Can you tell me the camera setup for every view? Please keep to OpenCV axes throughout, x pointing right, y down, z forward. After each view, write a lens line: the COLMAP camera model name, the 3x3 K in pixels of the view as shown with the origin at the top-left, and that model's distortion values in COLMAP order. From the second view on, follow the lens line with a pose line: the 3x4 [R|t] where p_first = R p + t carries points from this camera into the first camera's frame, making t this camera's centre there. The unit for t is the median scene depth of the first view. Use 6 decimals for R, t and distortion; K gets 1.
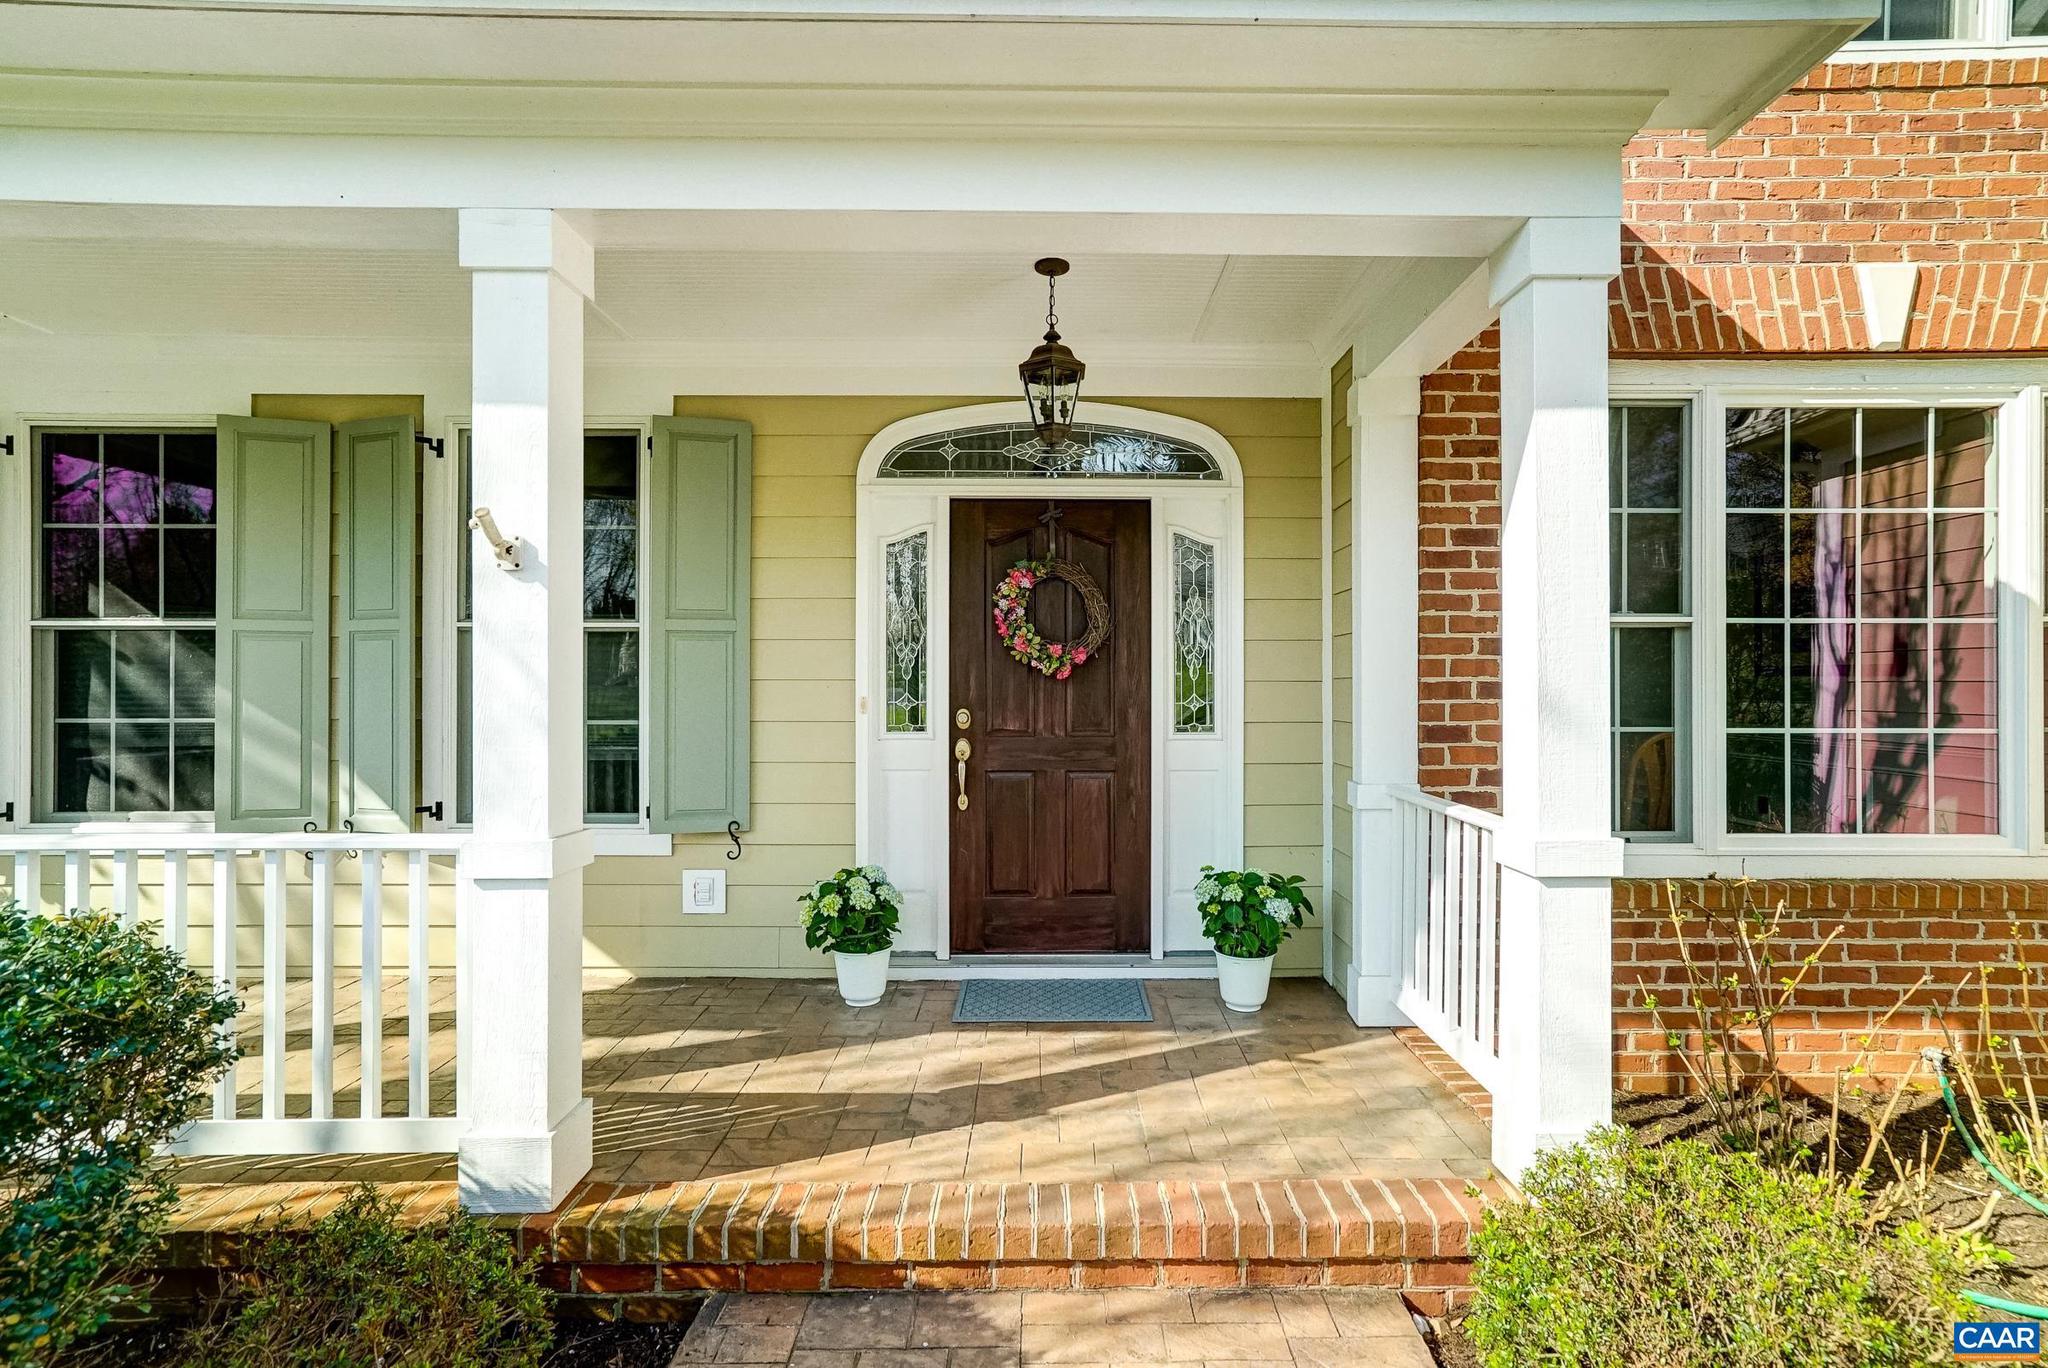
lens RADIAL K [[978.0, 0, 1021.9], [0, 978.0, 680.9], [0, 0, 1]] dist [-0.046061, 0.003909]
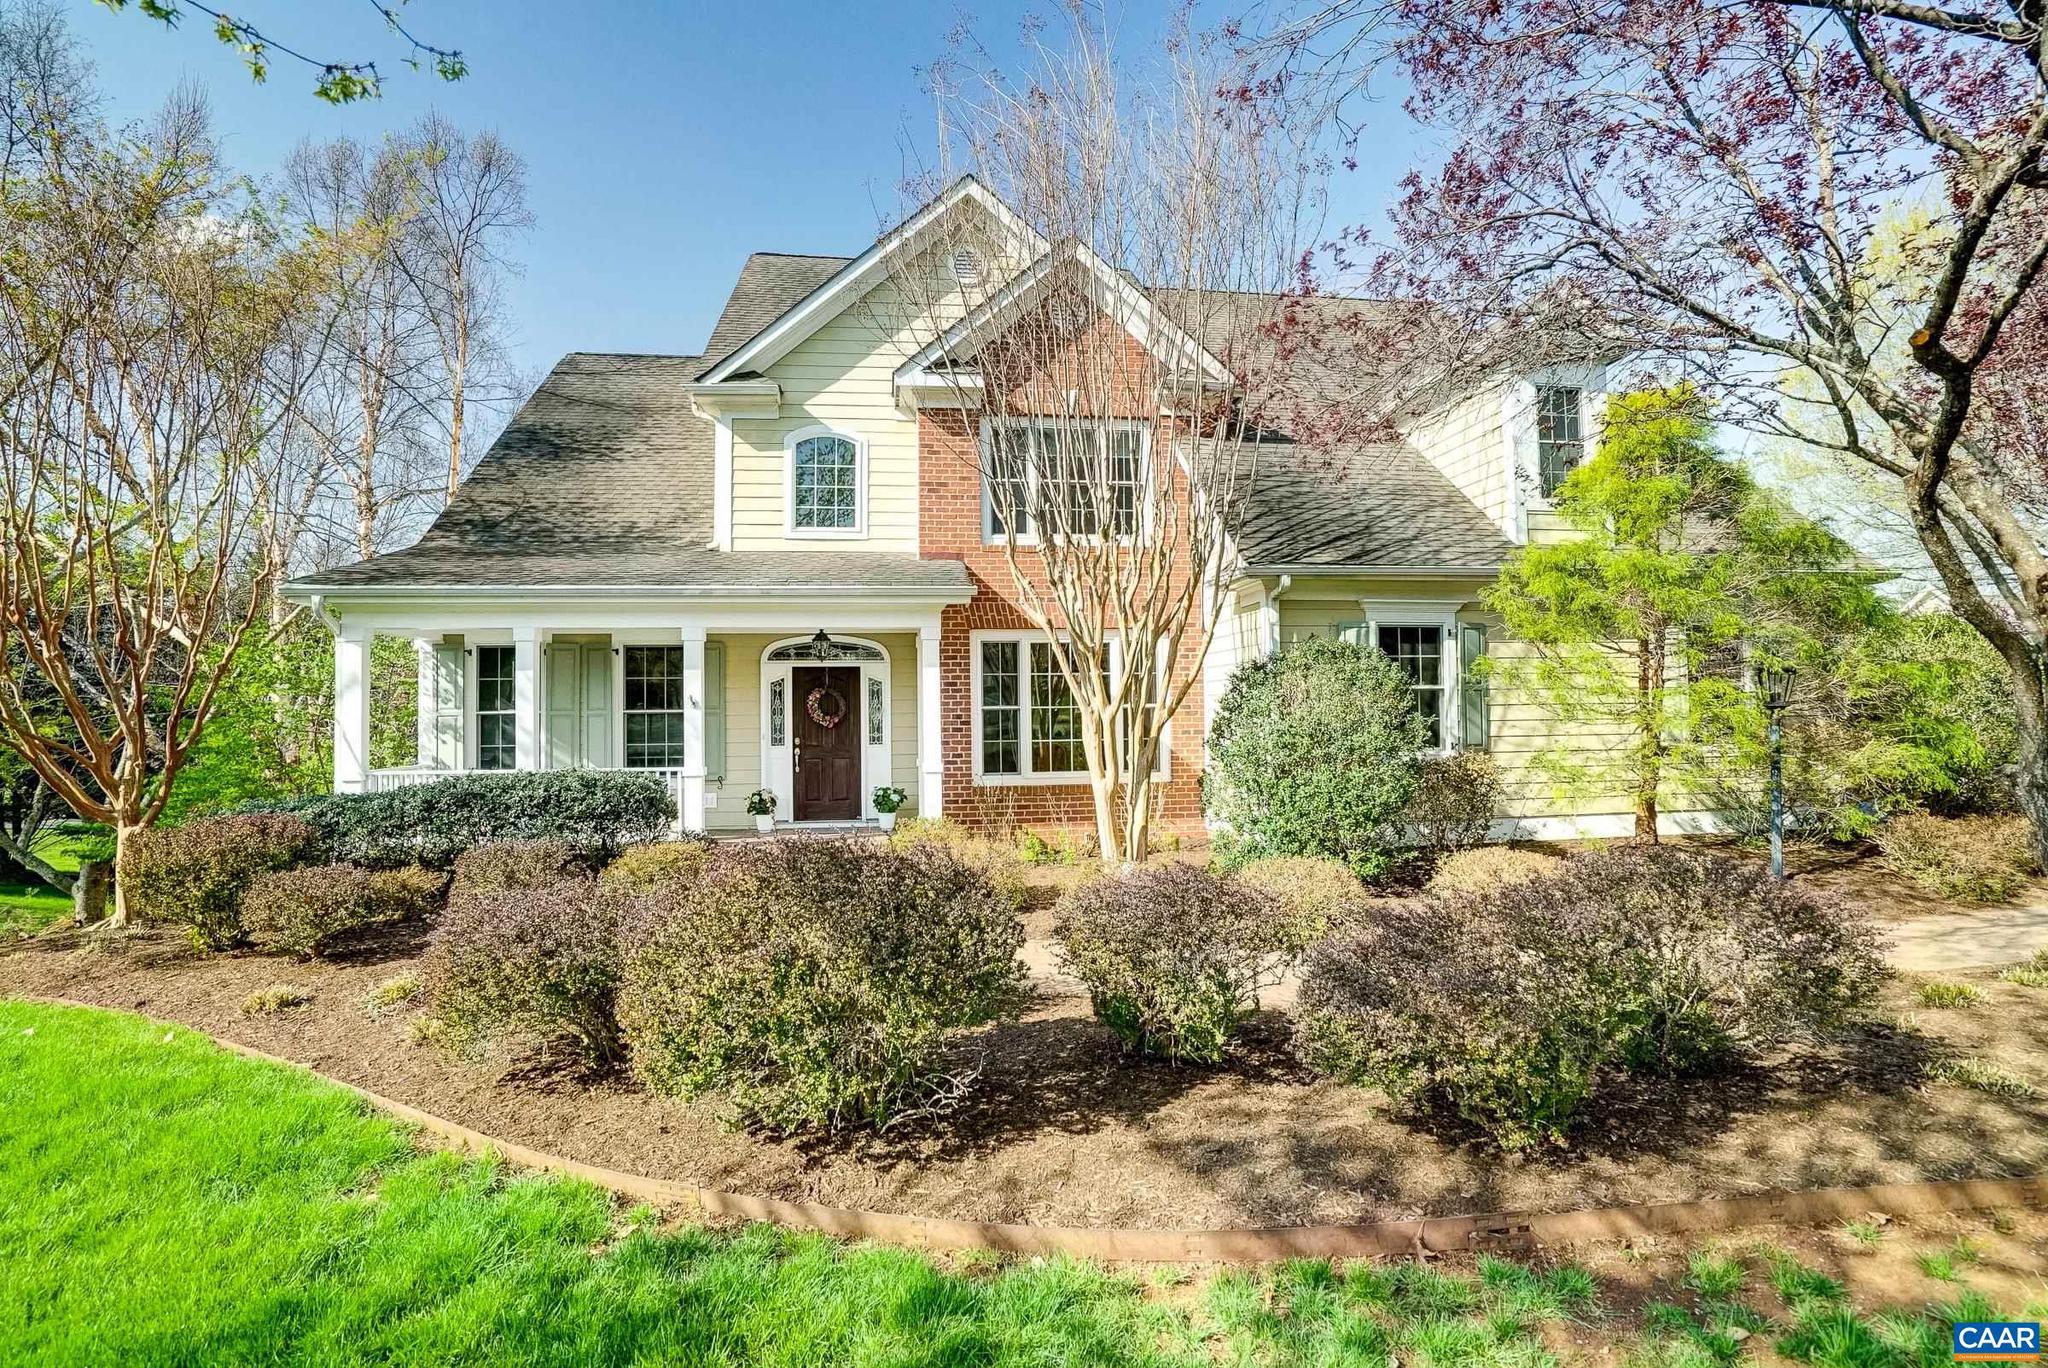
lens RADIAL K [[978.0, 0, 1025.8], [0, 978.0, 696.0], [0, 0, 1]] dist [-0.046061, 0.003909]
pose [[0.991484, -0.013256, 0.129556, 0.256710], [0.013889, 0.999896, -0.003986, -0.080296], [-0.129489, 0.005752, 0.991564, -2.122487]]
